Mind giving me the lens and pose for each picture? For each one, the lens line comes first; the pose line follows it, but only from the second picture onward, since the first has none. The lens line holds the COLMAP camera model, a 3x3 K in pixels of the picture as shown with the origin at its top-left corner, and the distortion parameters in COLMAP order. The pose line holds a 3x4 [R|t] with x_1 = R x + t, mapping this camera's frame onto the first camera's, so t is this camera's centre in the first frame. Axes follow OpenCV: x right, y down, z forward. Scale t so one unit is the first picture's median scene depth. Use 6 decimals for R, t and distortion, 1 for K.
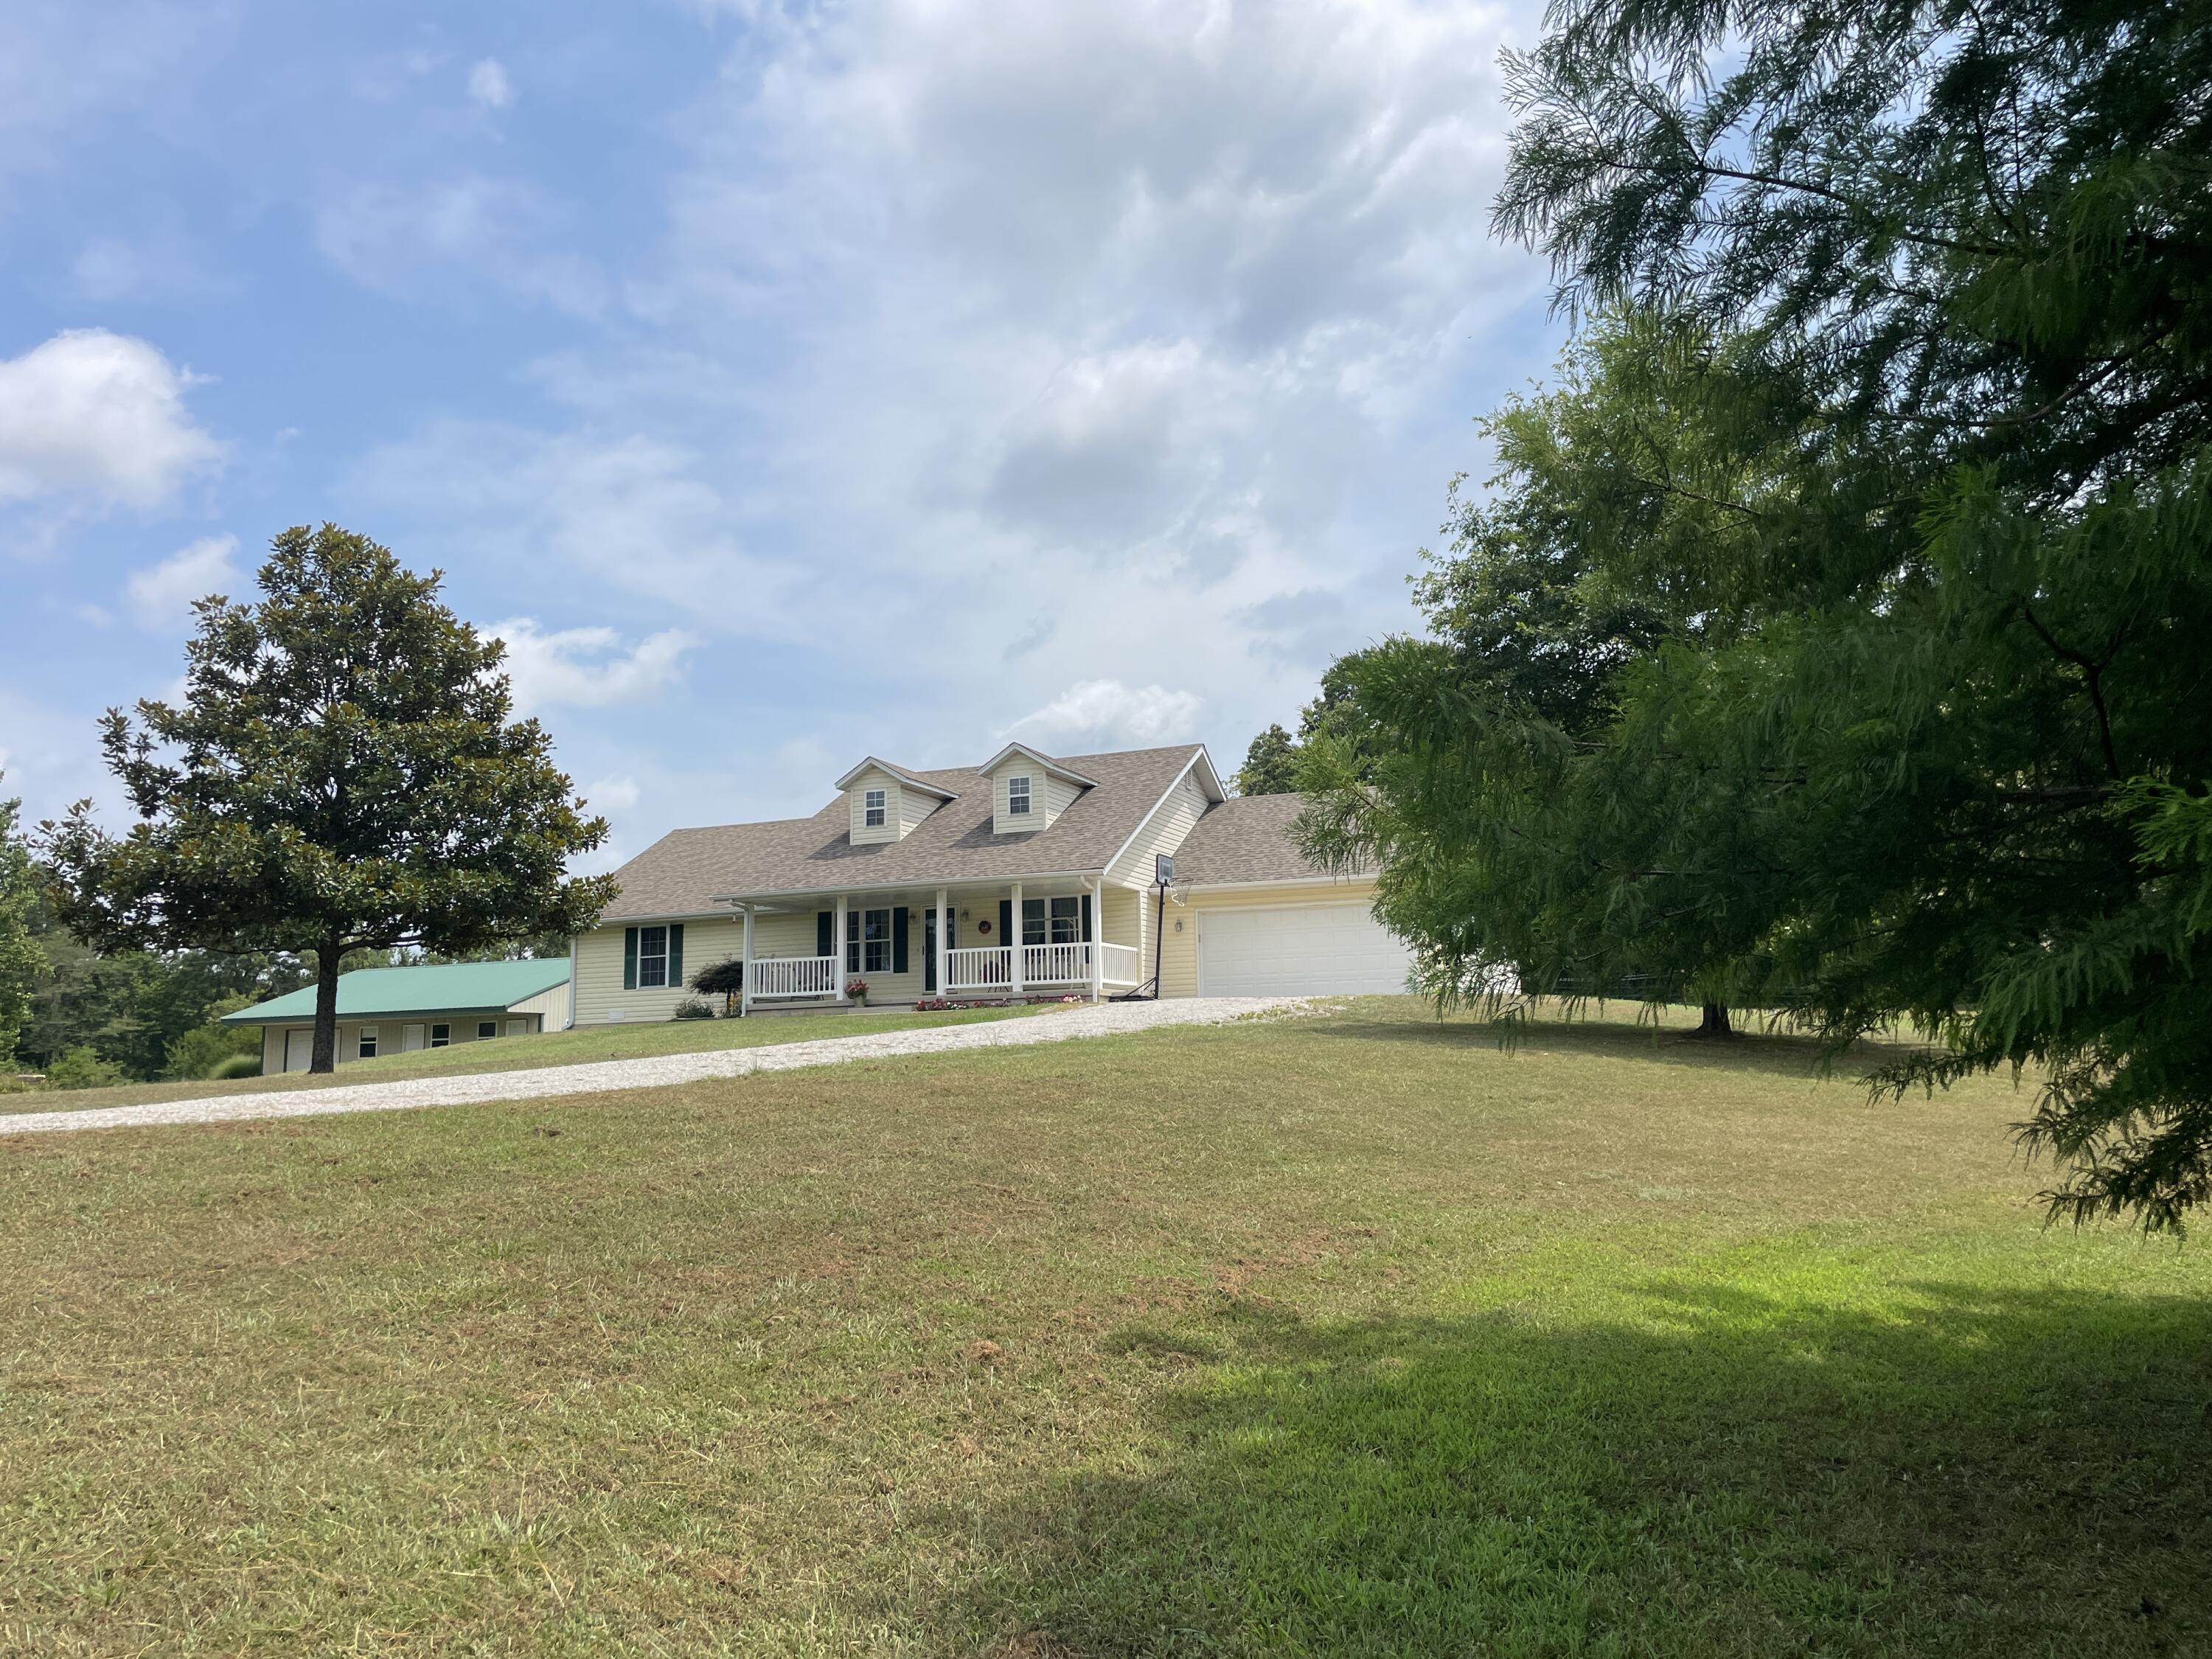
lens RADIAL K [[1666.5, 0, 1116.5], [0, 1666.5, 817.2], [0, 0, 1]] dist [0.108039, -0.141764]
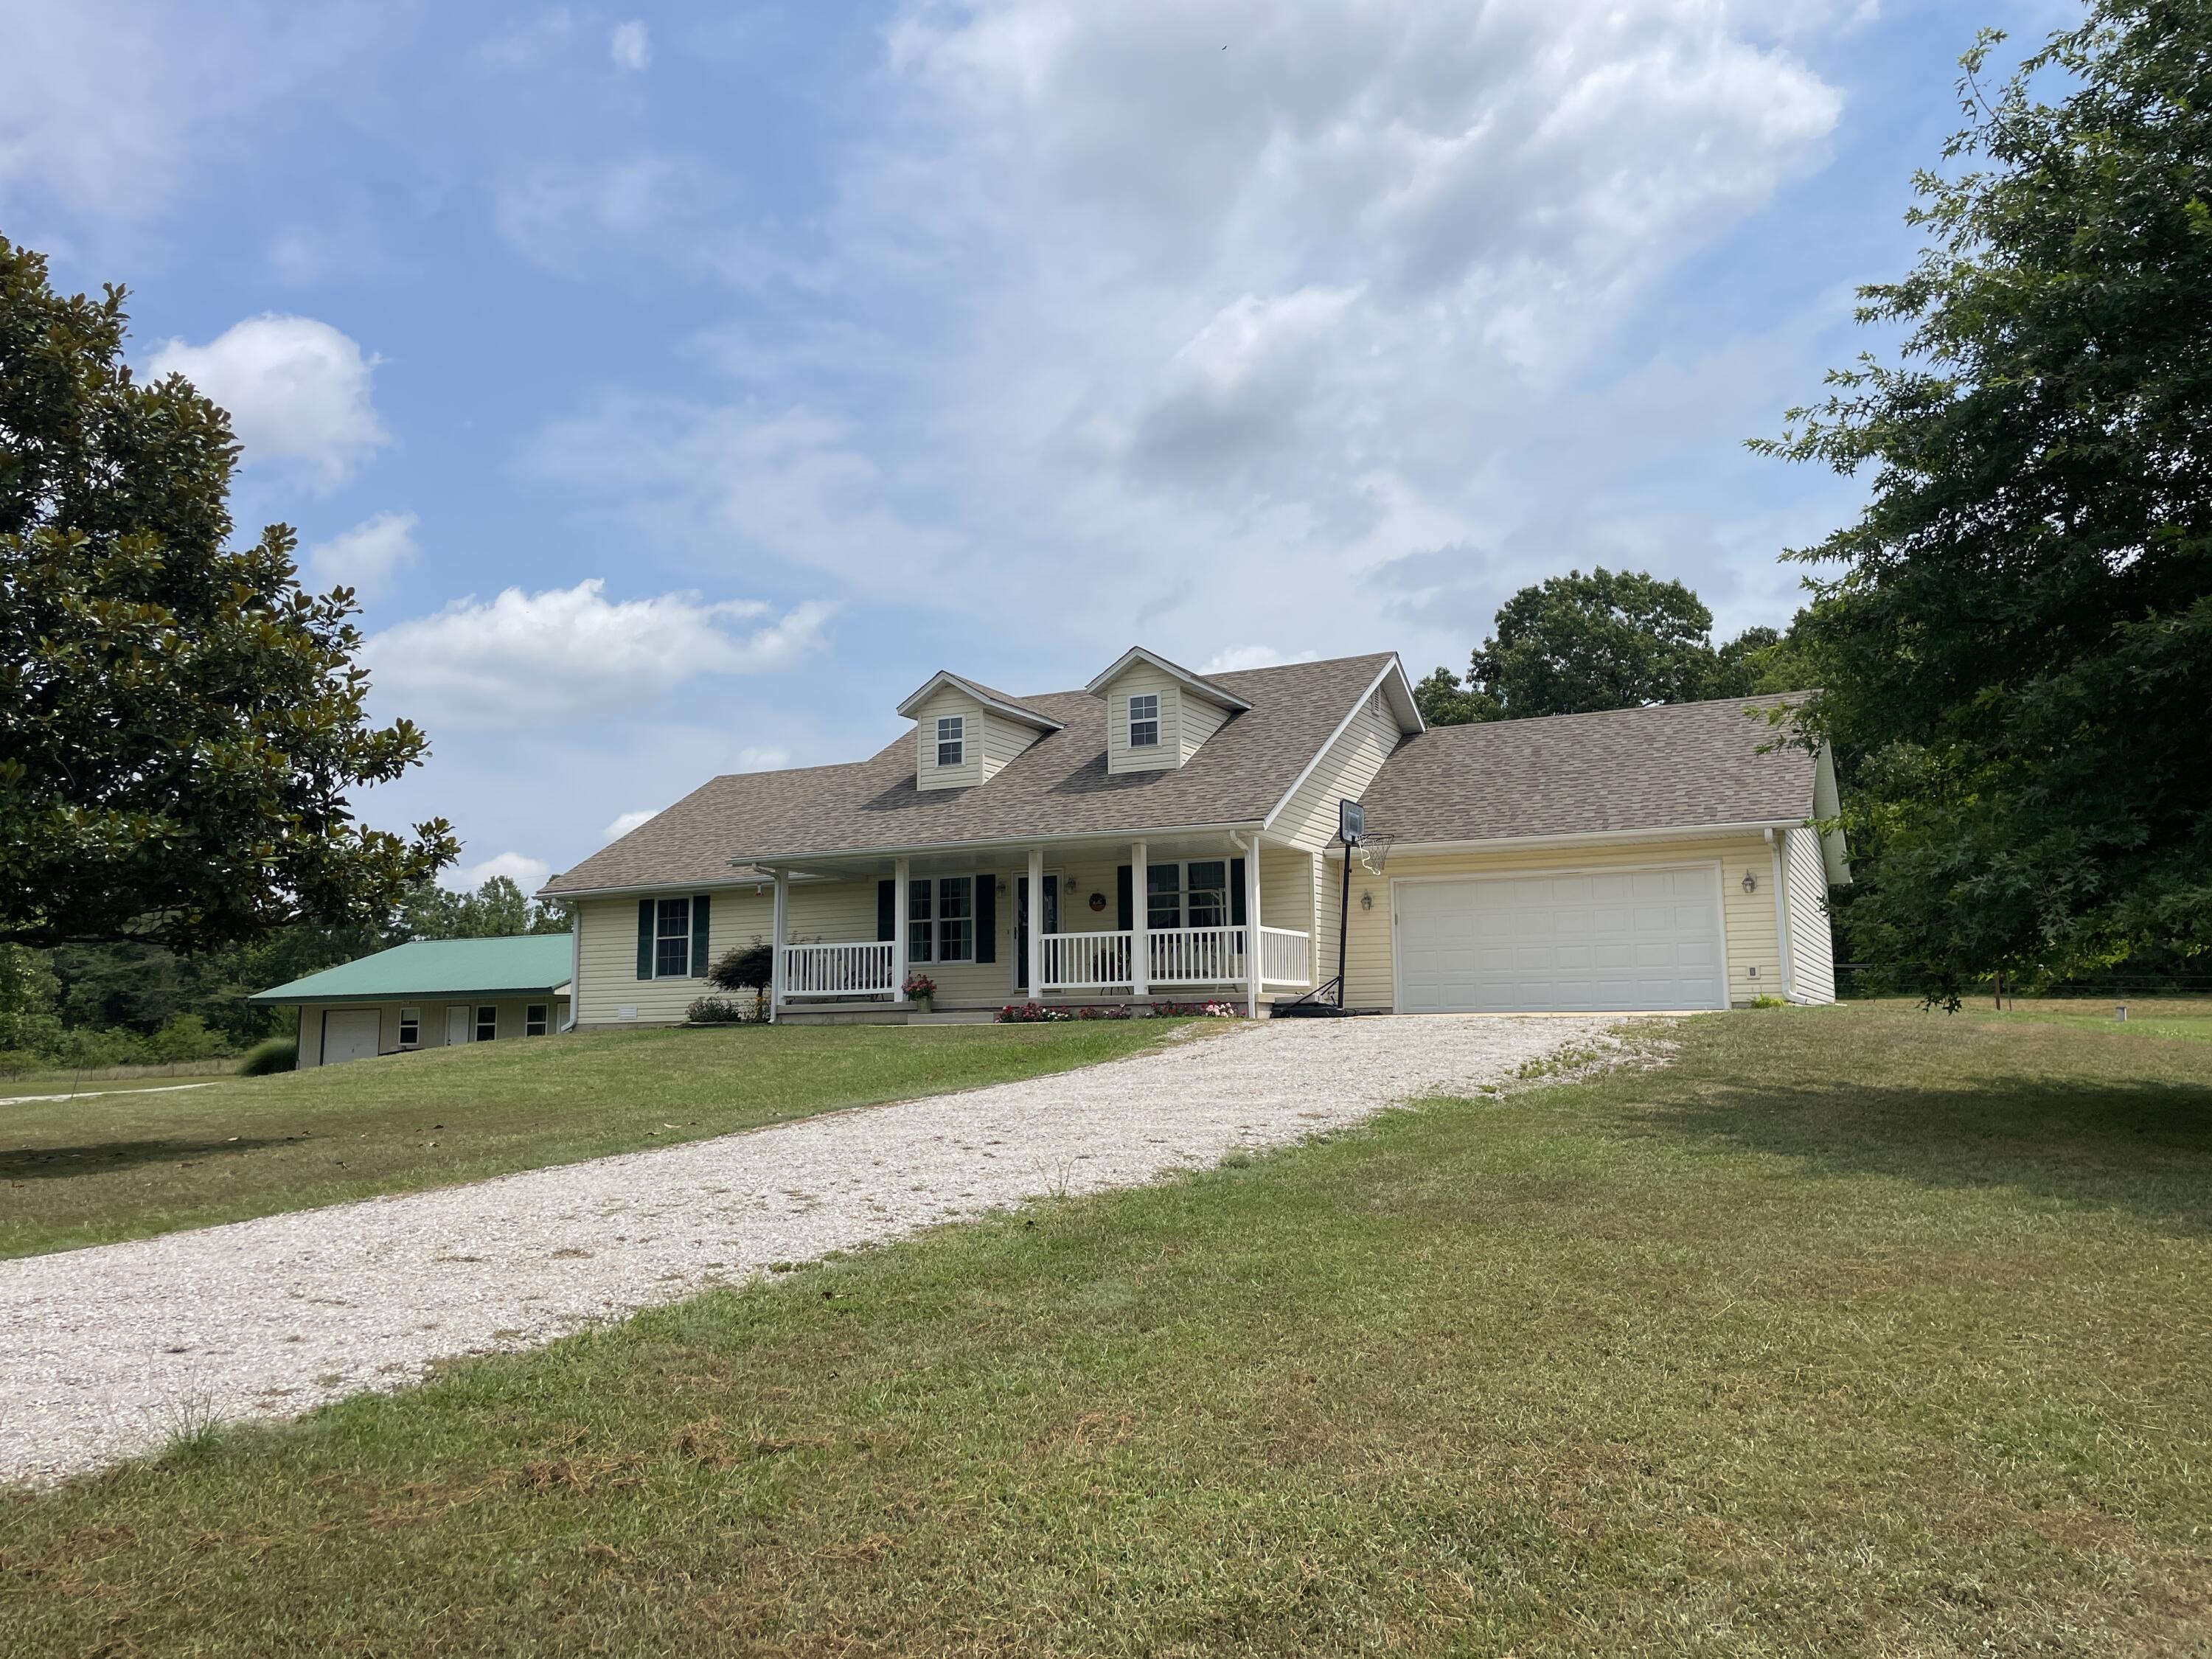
lens RADIAL K [[1666.5, 0, 1116.5], [0, 1666.5, 817.2], [0, 0, 1]] dist [0.108039, -0.141764]
pose [[0.996581, -0.001198, -0.082611, -0.010288], [0.002939, 0.999776, 0.020960, 0.013465], [0.082567, -0.021131, 0.996361, 0.276032]]
